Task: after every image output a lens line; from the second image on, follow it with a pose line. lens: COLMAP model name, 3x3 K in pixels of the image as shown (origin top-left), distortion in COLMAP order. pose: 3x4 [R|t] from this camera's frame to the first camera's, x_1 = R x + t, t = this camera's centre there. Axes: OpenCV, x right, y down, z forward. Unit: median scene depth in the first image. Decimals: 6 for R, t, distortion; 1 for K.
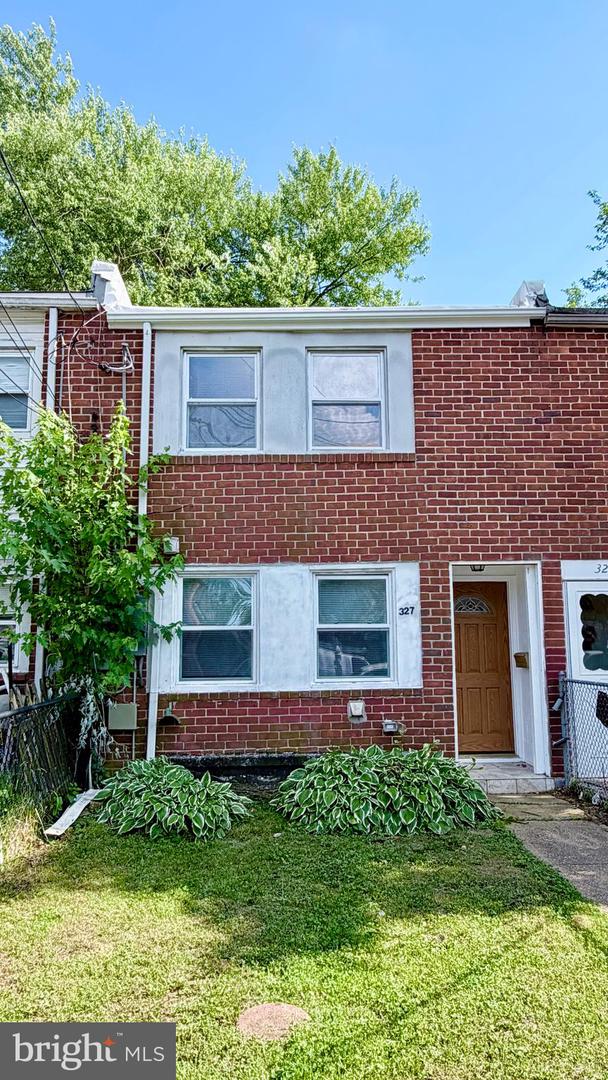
lens RADIAL K [[724.4, 0, 304.0], [0, 724.4, 539.3], [0, 0, 1]] dist [0.002823, -0.006819]
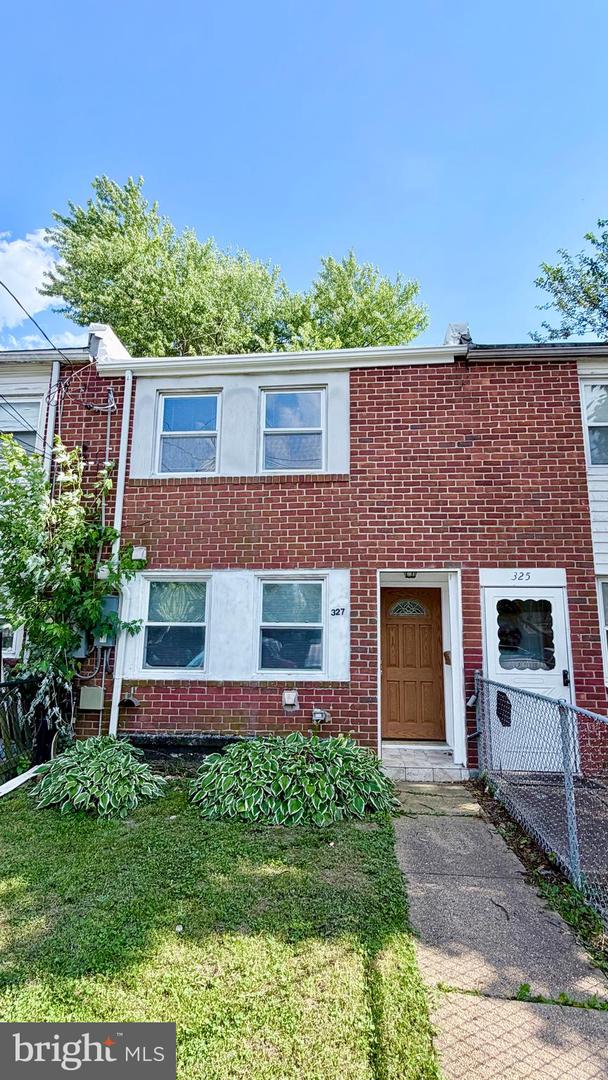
lens RADIAL K [[535.4, 0, 304.5], [0, 535.4, 539.2], [0, 0, 1]] dist [0.000274, 0.000789]
pose [[0.993172, -0.000408, -0.116660, 0.184165], [-0.003687, 0.999384, -0.034887, 0.014147], [0.116602, 0.035079, 0.992559, 0.156073]]
